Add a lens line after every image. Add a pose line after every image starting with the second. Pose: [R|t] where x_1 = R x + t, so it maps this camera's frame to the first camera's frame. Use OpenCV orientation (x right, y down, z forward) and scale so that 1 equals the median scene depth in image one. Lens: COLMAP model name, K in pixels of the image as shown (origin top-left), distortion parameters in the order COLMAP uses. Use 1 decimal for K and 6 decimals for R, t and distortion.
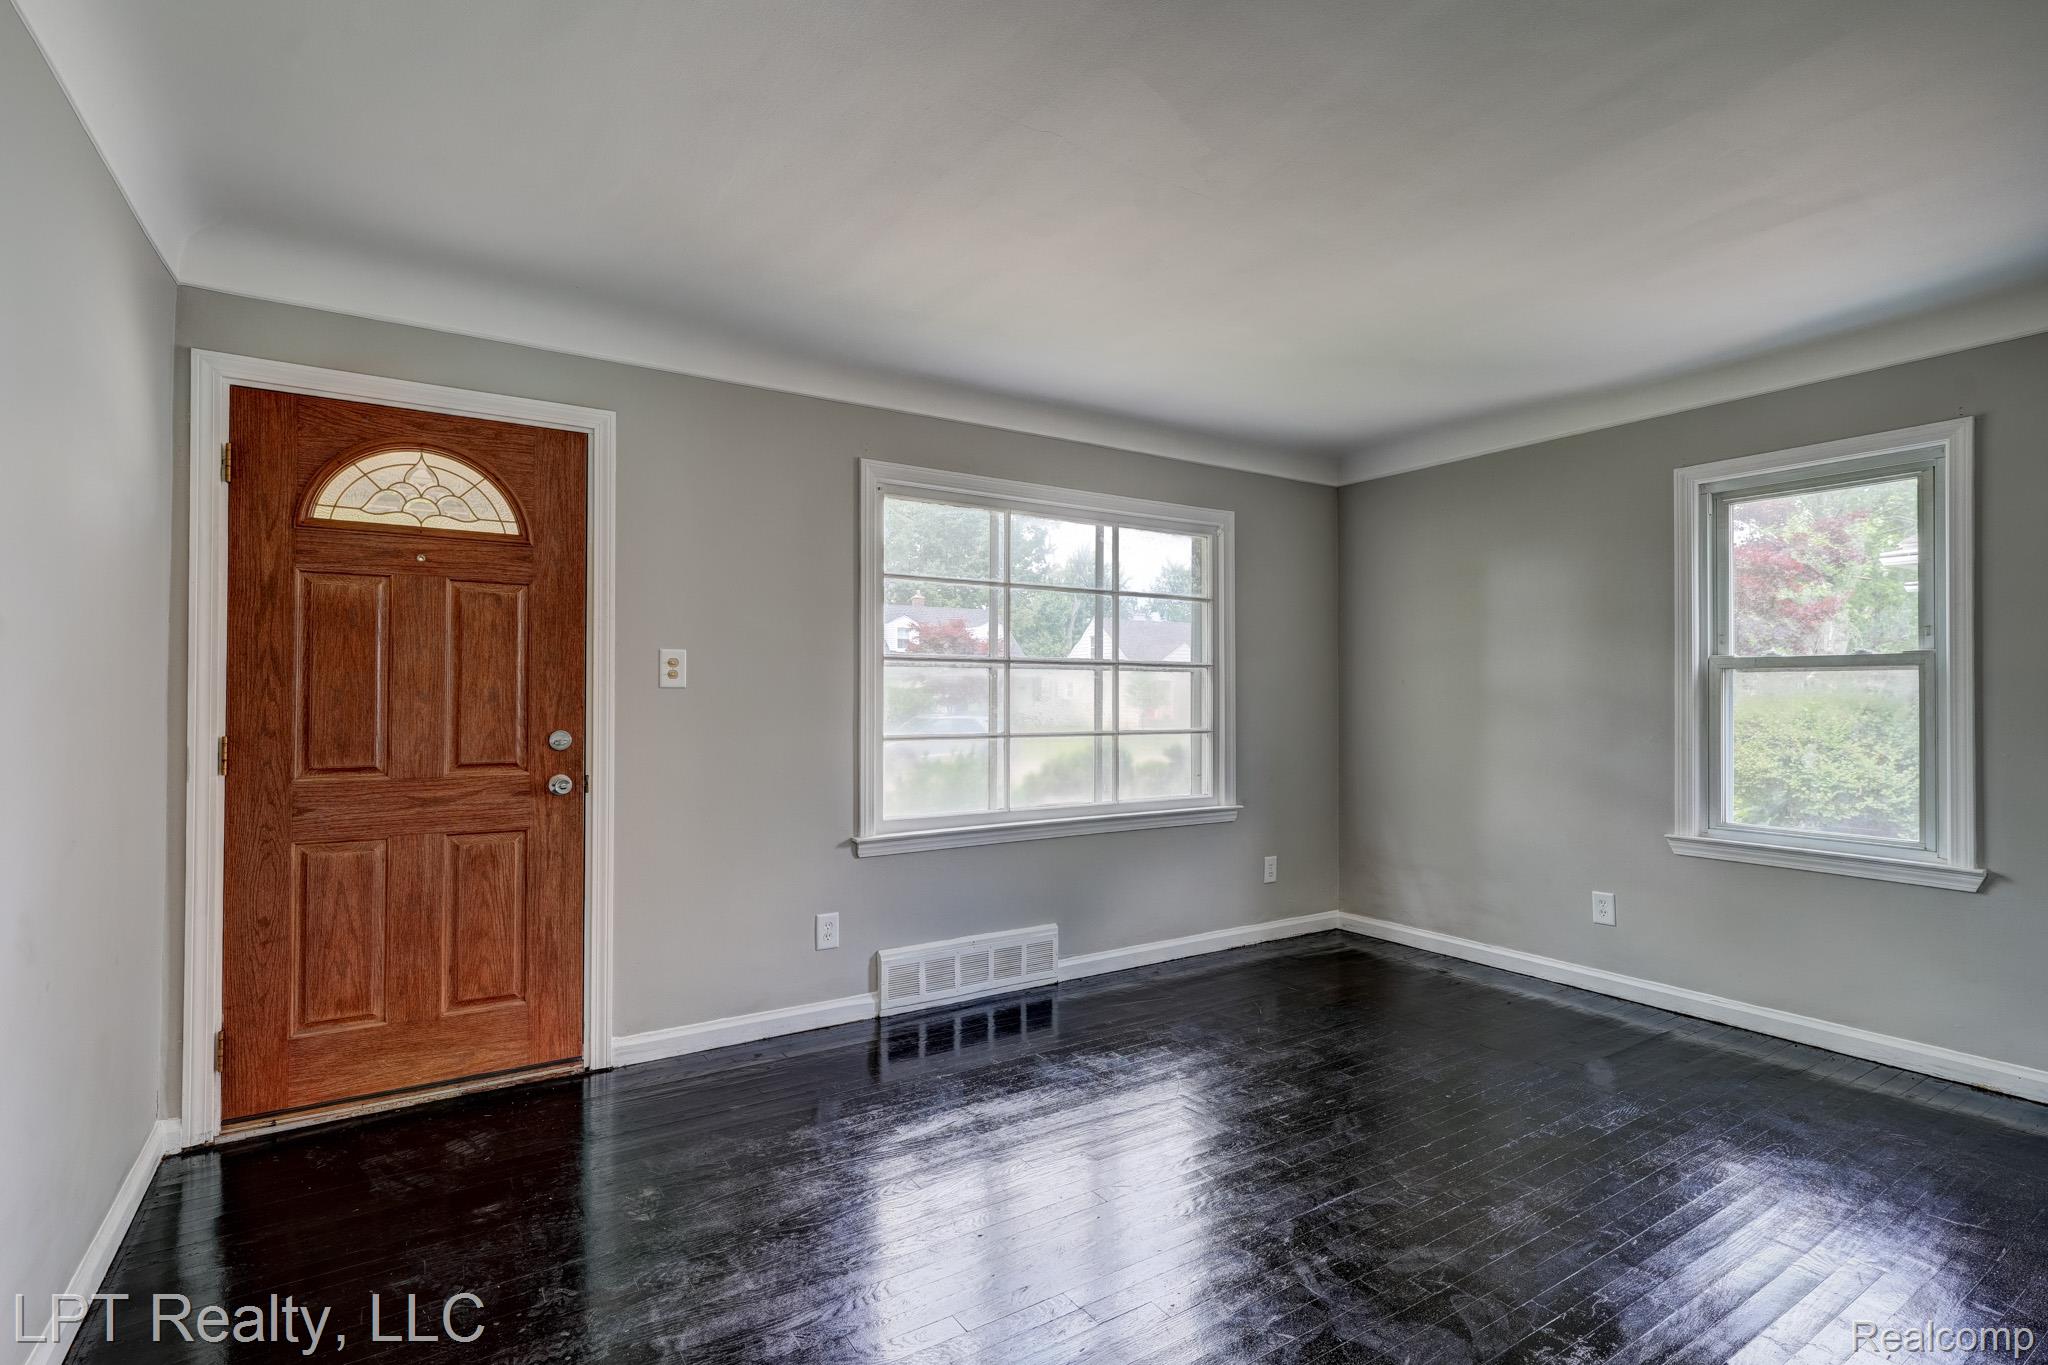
lens RADIAL K [[979.1, 0, 1024.0], [0, 979.1, 682.5], [0, 0, 1]] dist [0.002095, 0.000545]
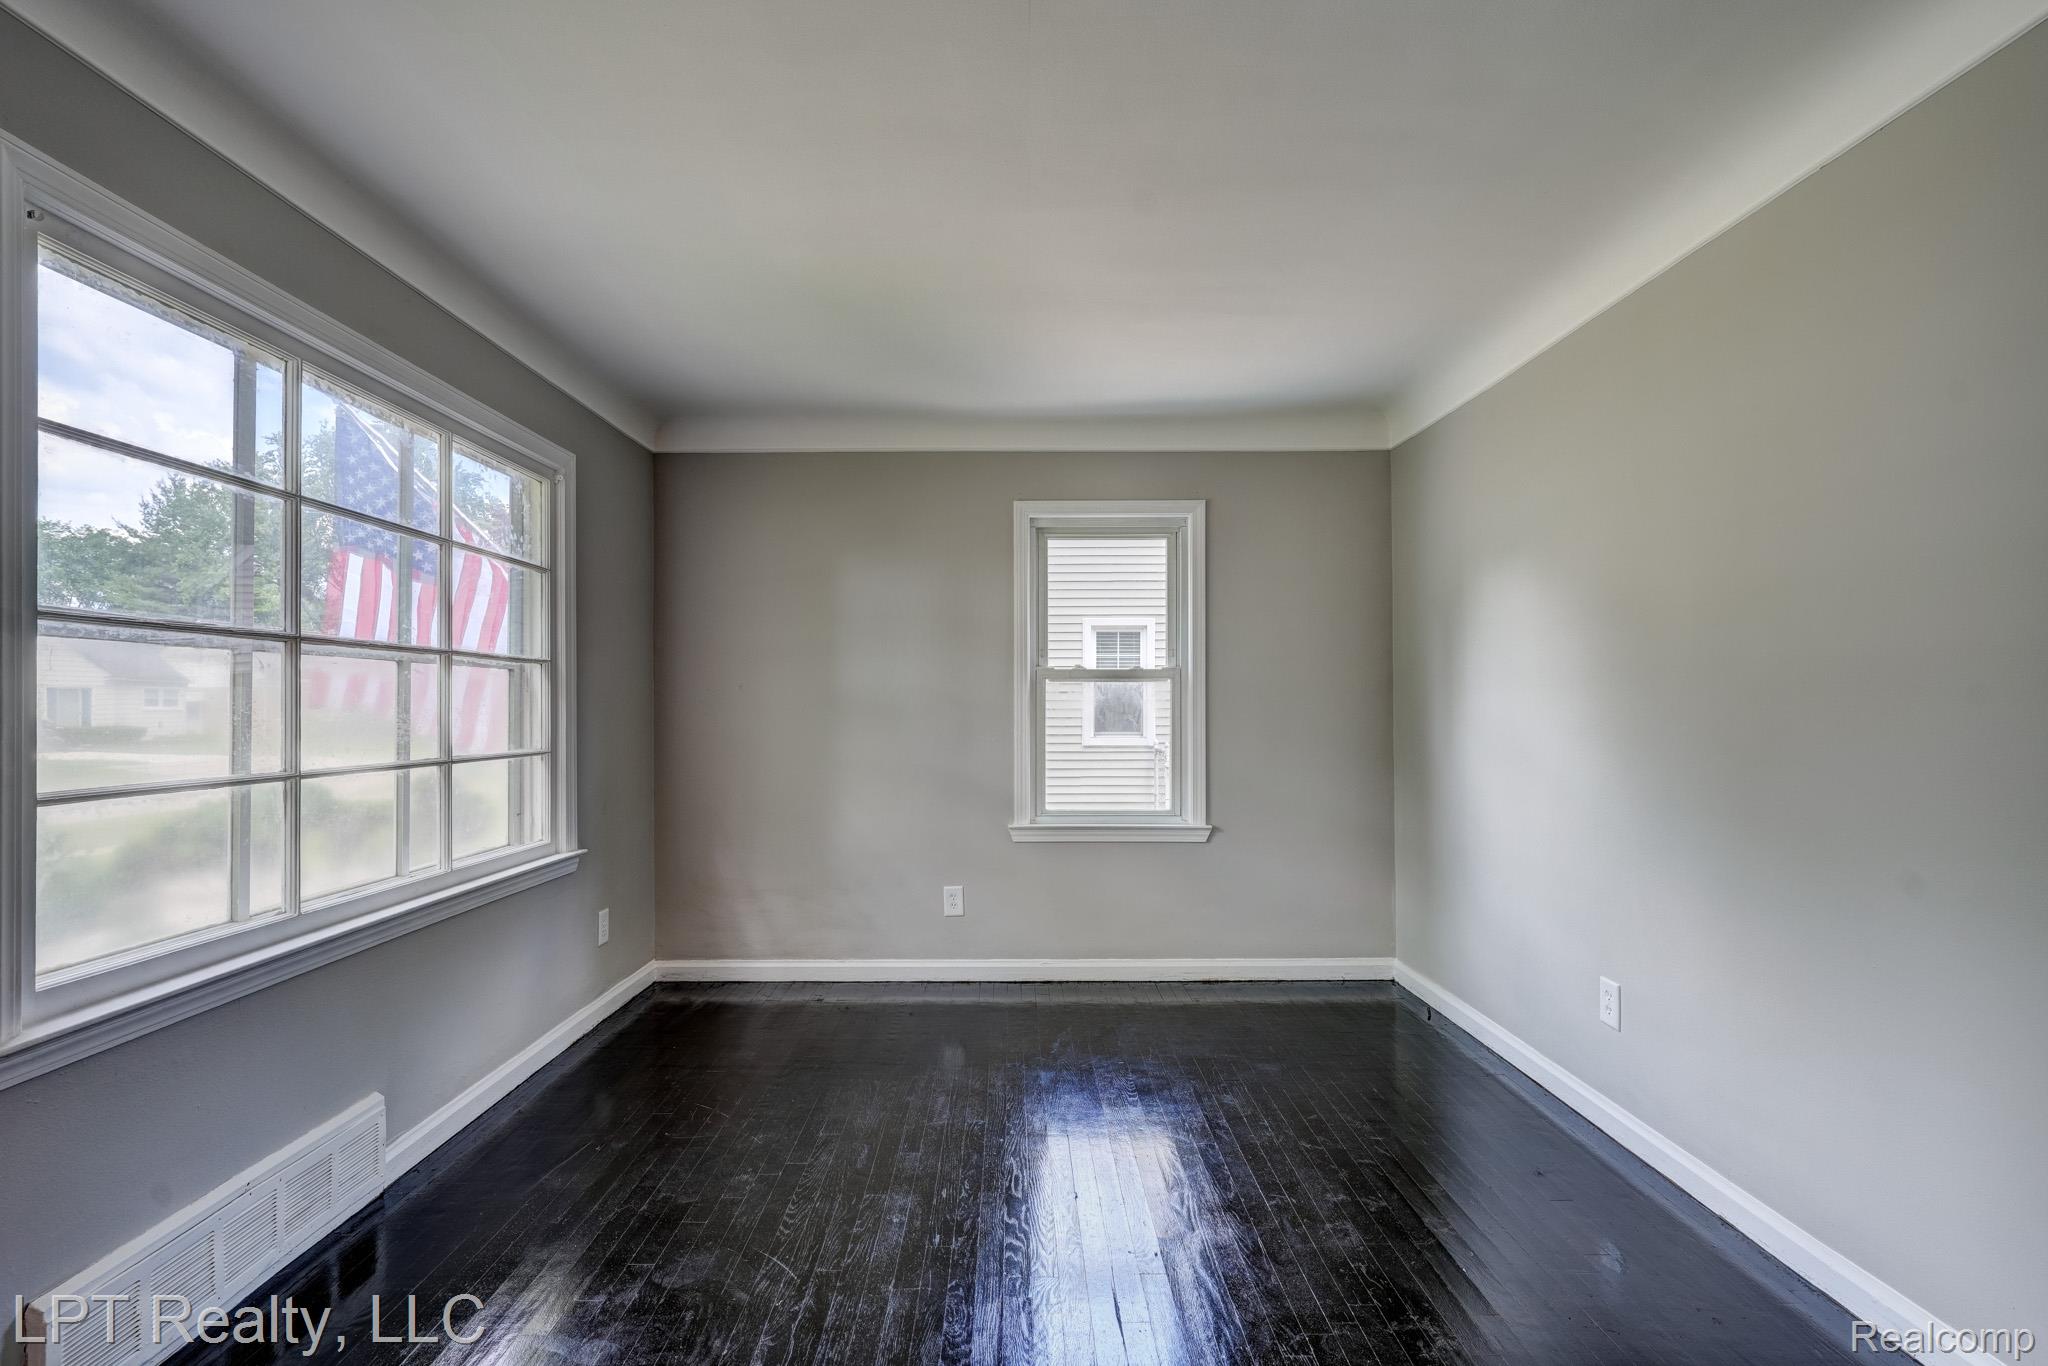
lens RADIAL K [[952.7, 0, 1021.3], [0, 952.7, 698.4], [0, 0, 1]] dist [-0.001389, 0.000151]
pose [[0.543206, 0.001291, 0.839598, -0.251598], [-0.008117, 0.999960, 0.003714, 0.005401], [-0.839560, -0.008833, 0.543195, 0.395146]]
